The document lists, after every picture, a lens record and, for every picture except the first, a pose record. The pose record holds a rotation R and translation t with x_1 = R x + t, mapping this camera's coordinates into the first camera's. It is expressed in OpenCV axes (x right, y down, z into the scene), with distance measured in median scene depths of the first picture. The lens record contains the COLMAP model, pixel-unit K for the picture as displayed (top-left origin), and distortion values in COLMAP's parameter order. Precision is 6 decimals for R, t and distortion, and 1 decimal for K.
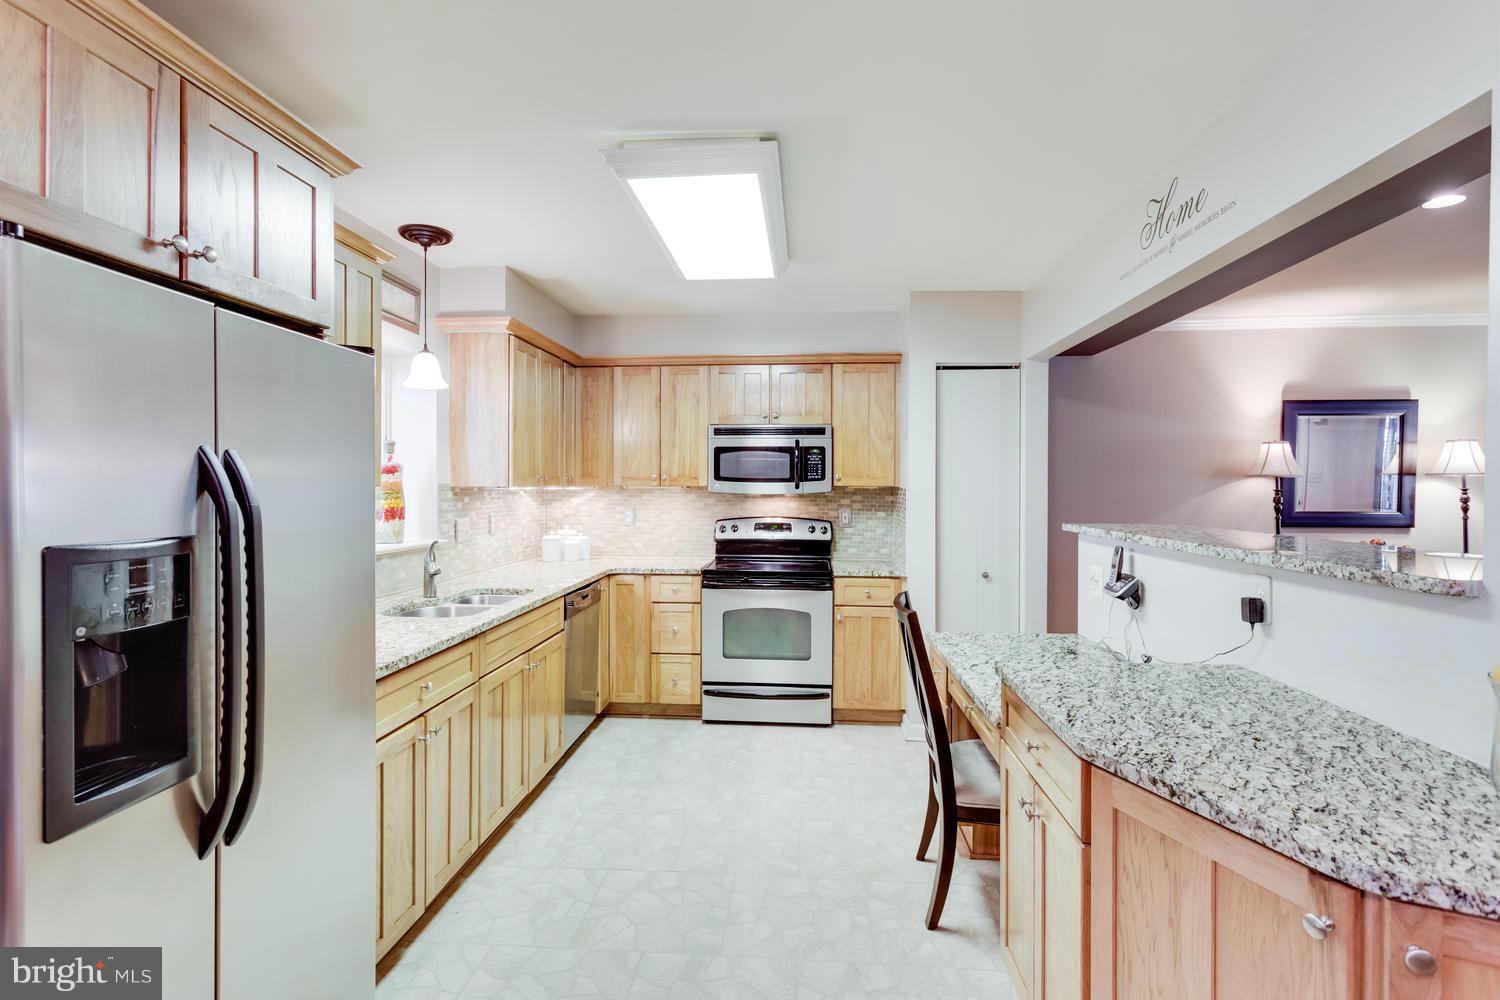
lens RADIAL K [[733.4, 0, 750.0], [0, 733.4, 490.8], [0, 0, 1]] dist [0.002998, -0.000142]
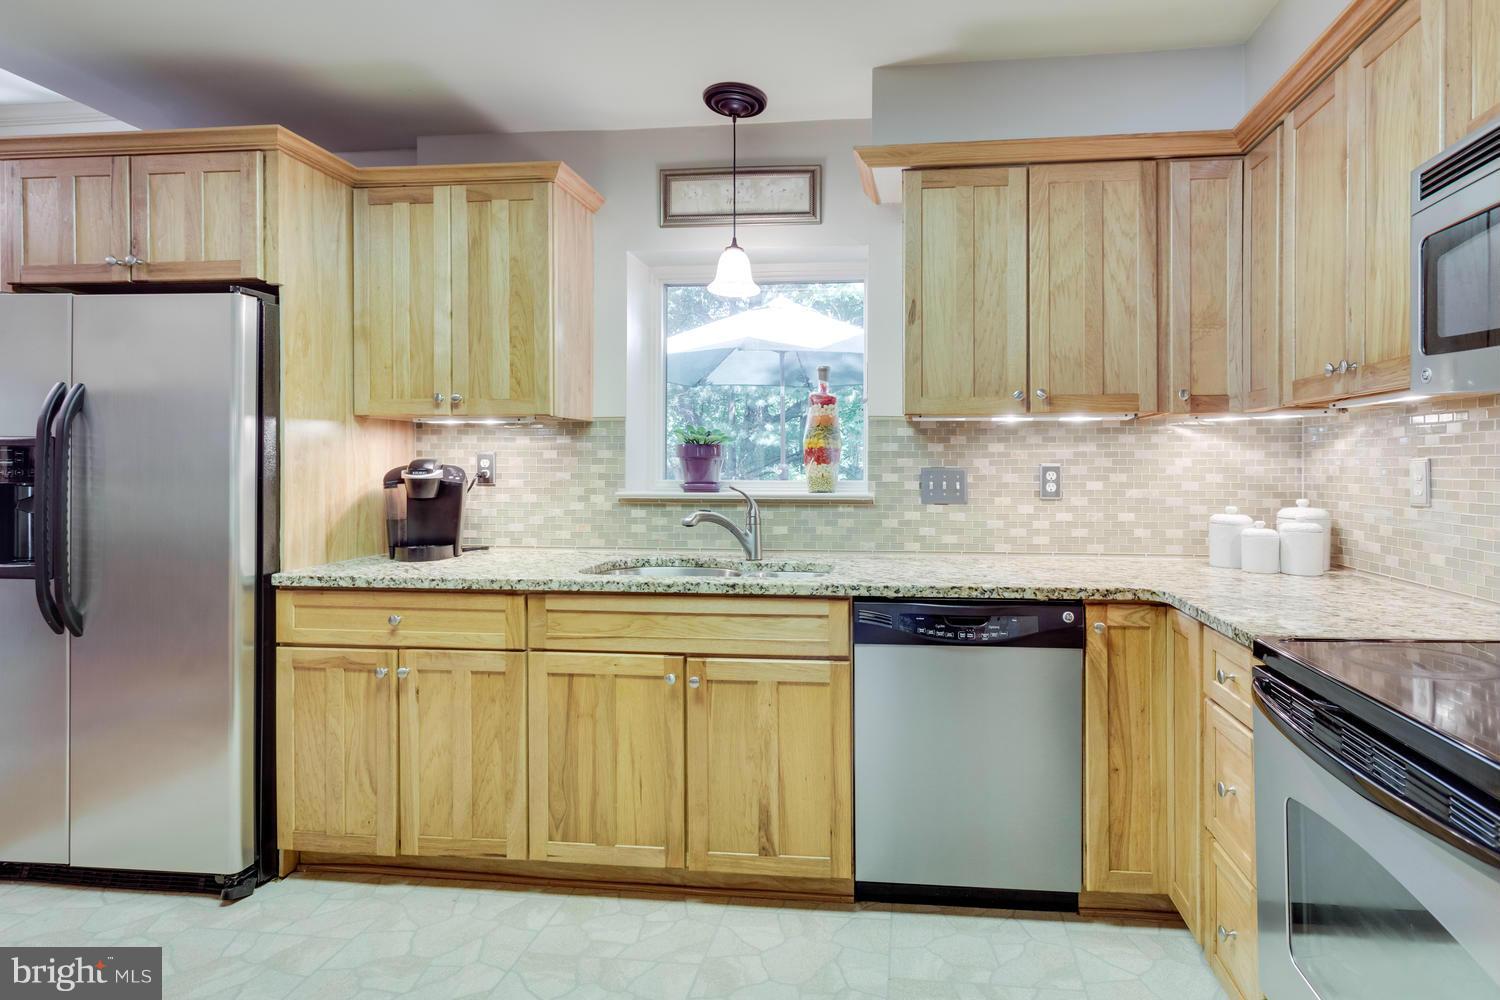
lens RADIAL K [[761.4, 0, 846.0], [0, 761.4, 463.9], [0, 0, 1]] dist [-0.002622, 0.006899]
pose [[-0.030750, -0.002365, -0.999524, 0.267127], [-0.004716, 0.999986, -0.002221, 0.031573], [0.999516, 0.004646, -0.030761, 0.805788]]
